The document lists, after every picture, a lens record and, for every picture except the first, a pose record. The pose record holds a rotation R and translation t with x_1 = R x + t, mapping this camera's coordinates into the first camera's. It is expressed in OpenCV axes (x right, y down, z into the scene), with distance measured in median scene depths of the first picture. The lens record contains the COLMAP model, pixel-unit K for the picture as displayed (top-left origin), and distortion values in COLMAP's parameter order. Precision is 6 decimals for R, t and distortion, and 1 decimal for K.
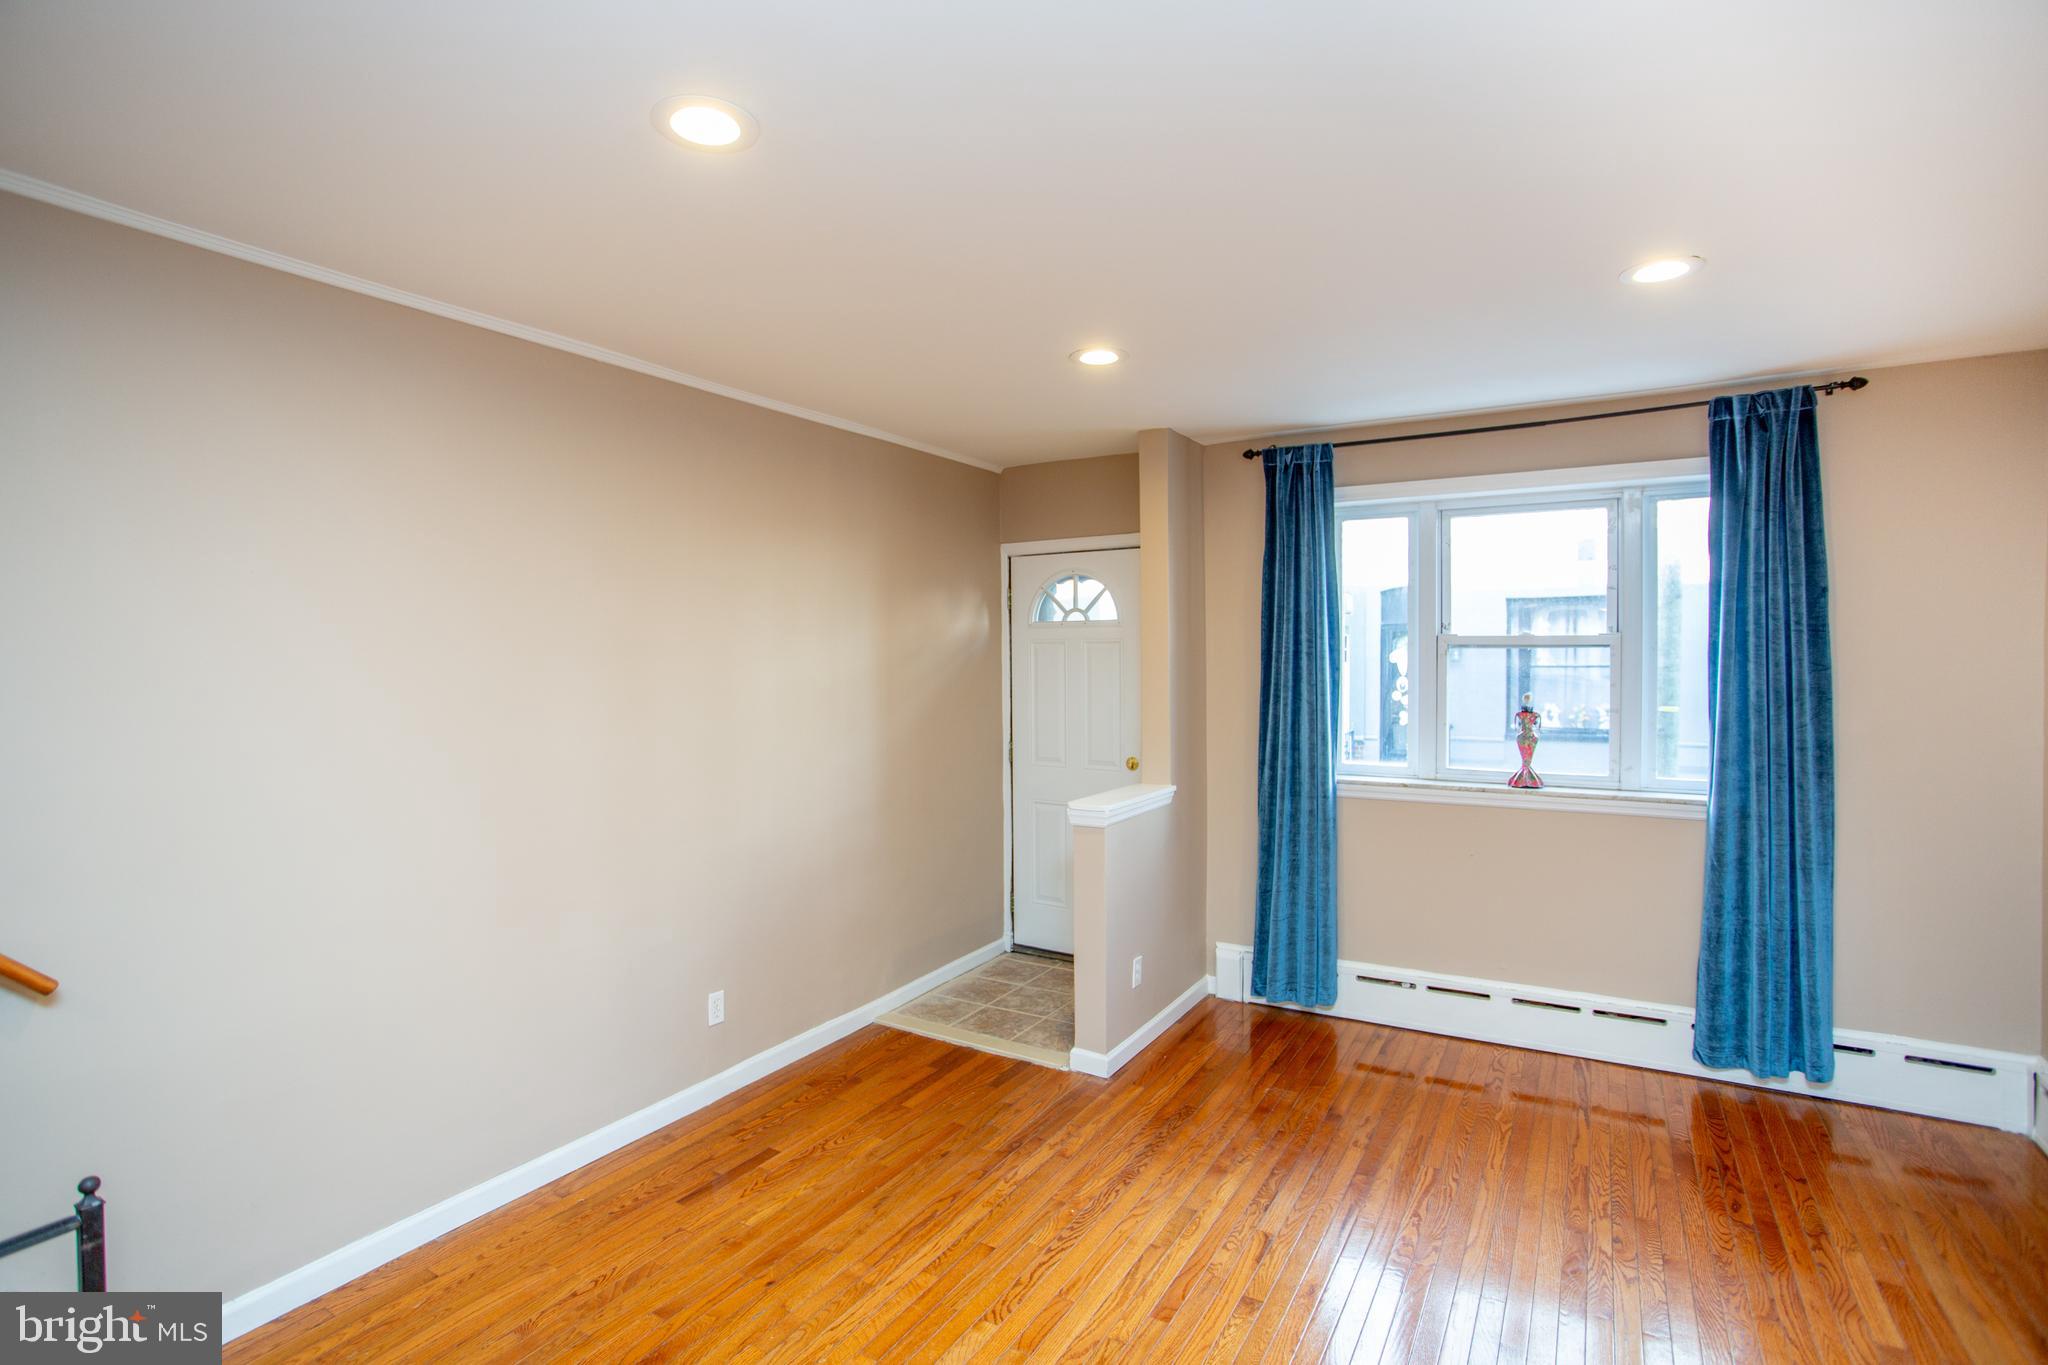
lens RADIAL K [[996.2, 0, 1016.1], [0, 996.2, 673.3], [0, 0, 1]] dist [-0.065556, 0.022703]
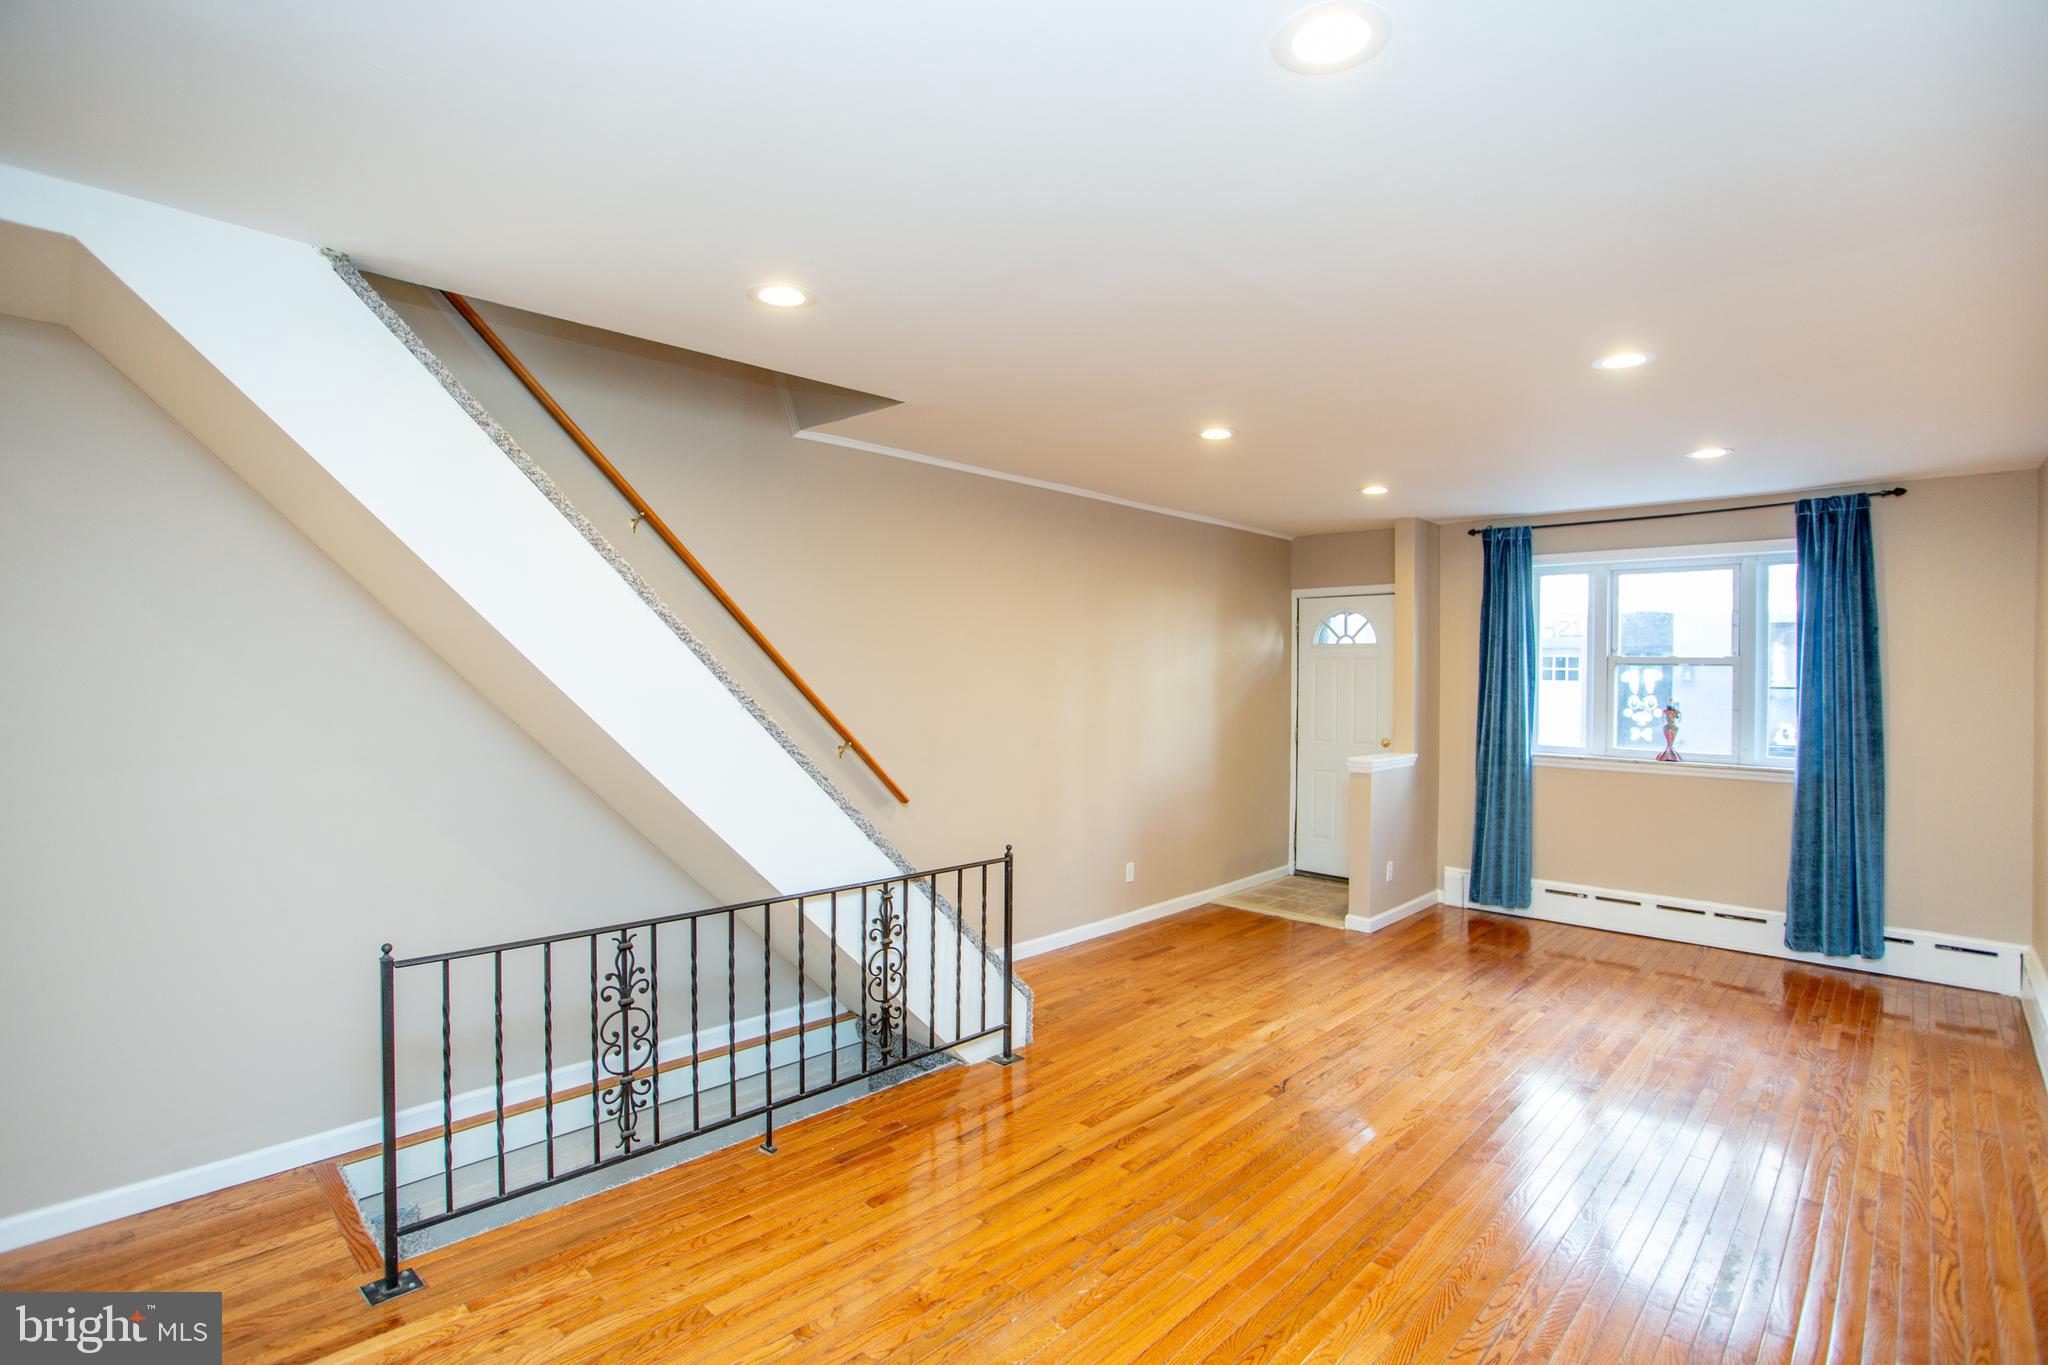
lens RADIAL K [[996.2, 0, 1016.6], [0, 996.2, 675.2], [0, 0, 1]] dist [-0.065556, 0.022703]
pose [[0.975258, 0.015886, -0.220499, -0.114727], [-0.019134, 0.999737, -0.012605, 0.026066], [0.220241, 0.016513, 0.975306, -0.651541]]
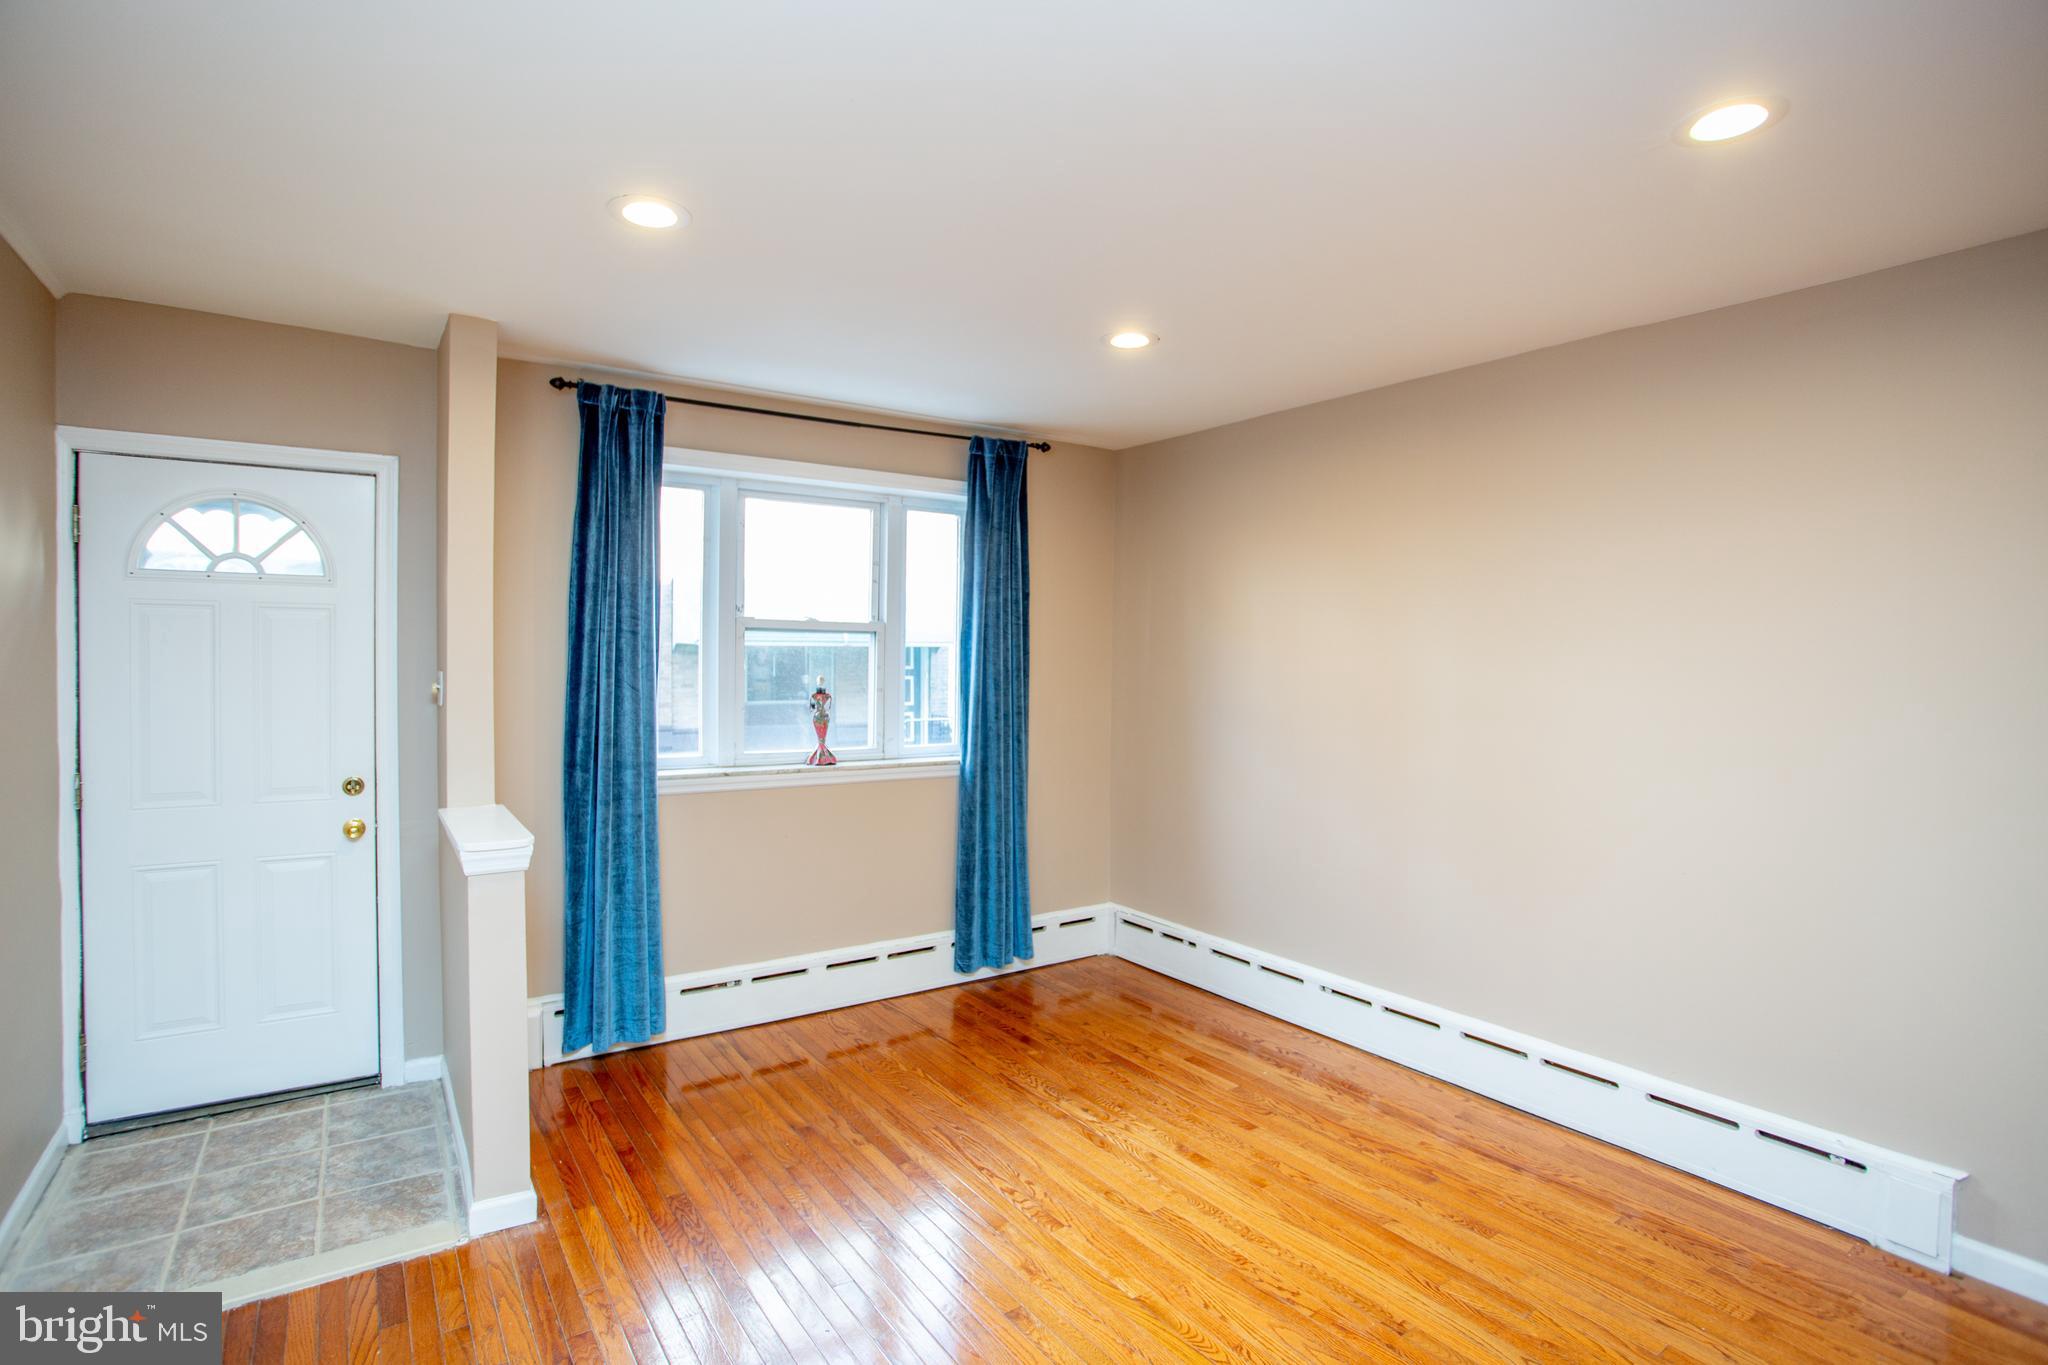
lens RADIAL K [[996.2, 0, 1031.4], [0, 996.2, 669.6], [0, 0, 1]] dist [-0.065556, 0.022703]
pose [[0.405354, -0.007076, 0.914132, -0.383787], [0.002410, 0.999975, 0.006672, 0.007829], [-0.914156, -0.000501, 0.405361, 0.373933]]
